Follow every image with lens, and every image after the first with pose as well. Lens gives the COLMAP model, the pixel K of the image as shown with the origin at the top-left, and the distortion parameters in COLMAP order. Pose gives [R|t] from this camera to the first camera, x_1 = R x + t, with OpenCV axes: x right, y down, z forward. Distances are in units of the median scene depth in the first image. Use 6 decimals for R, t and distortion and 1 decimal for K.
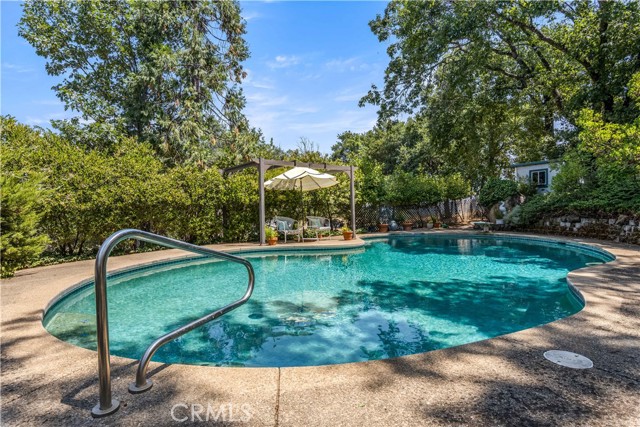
lens RADIAL K [[355.6, 0, 320.8], [0, 355.6, 212.3], [0, 0, 1]] dist [-0.006951, -0.000755]
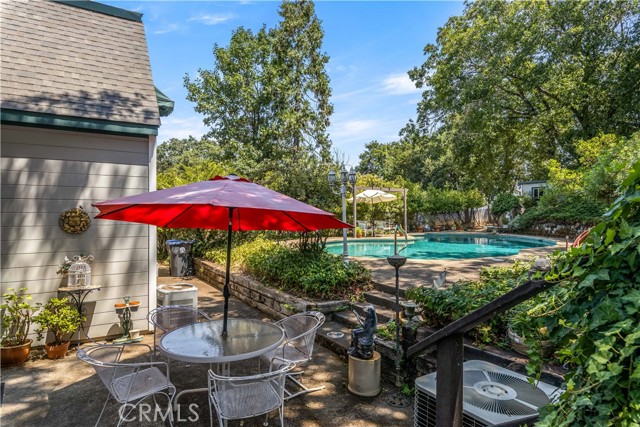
lens RADIAL K [[374.8, 0, 319.7], [0, 374.8, 214.1], [0, 0, 1]] dist [-0.004450, 0.000856]
pose [[0.999393, 0.014955, -0.031478, -0.148297], [-0.014975, 0.999888, -0.000391, -0.008550], [0.031469, 0.000862, 0.999504, -0.413206]]
